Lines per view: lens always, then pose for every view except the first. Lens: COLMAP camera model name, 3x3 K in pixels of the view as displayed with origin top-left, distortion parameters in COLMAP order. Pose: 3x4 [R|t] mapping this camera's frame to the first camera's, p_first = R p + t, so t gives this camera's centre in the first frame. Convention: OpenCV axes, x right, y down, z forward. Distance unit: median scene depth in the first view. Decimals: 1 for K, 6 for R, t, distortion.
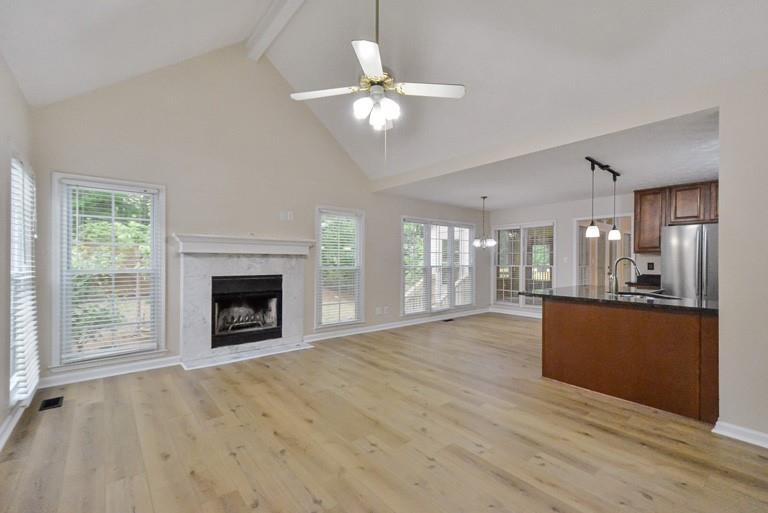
lens RADIAL K [[336.2, 0, 406.3], [0, 336.2, 269.7], [0, 0, 1]] dist [0.003918, -0.000503]
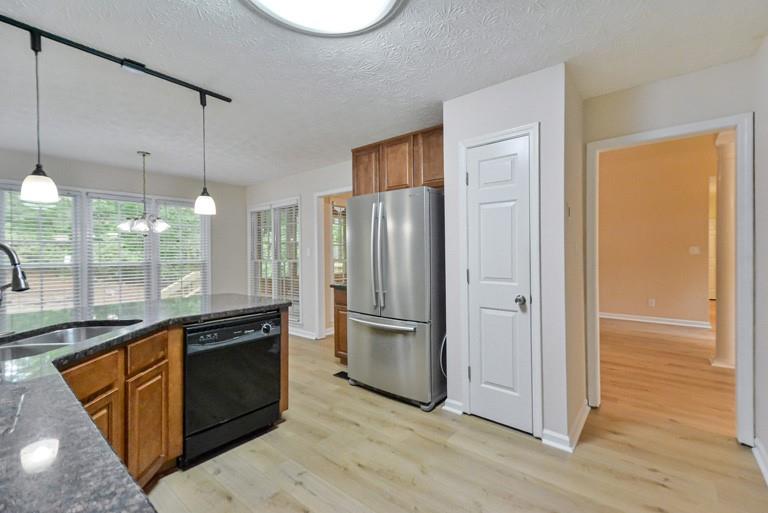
lens RADIAL K [[336.2, 0, 397.9], [0, 336.2, 254.9], [0, 0, 1]] dist [0.003918, -0.000503]
pose [[0.979277, -0.009597, 0.202300, 0.485173], [0.014033, 0.999691, -0.020502, -0.005125], [-0.202041, 0.022916, 0.979109, 0.247017]]
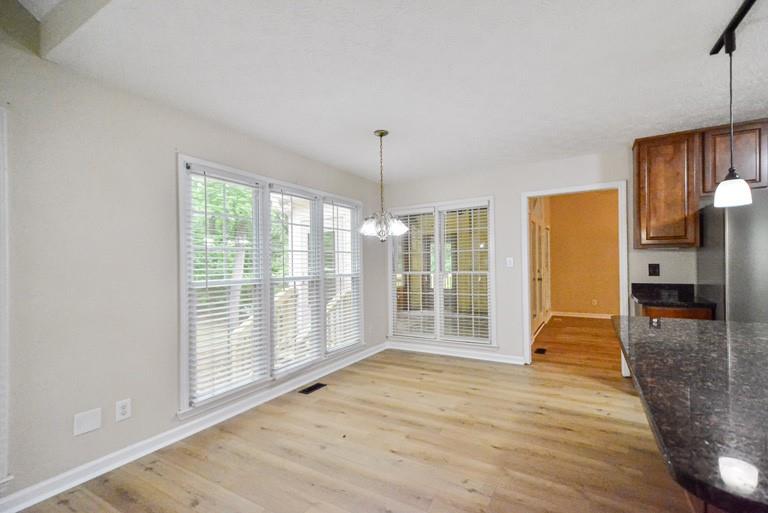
lens RADIAL K [[336.2, 0, 408.3], [0, 336.2, 264.5], [0, 0, 1]] dist [0.003918, -0.000503]
pose [[0.937434, -0.016653, 0.347763, 0.083716], [0.025784, 0.999433, -0.021646, -0.015066], [-0.347206, 0.029259, 0.937332, 0.464932]]
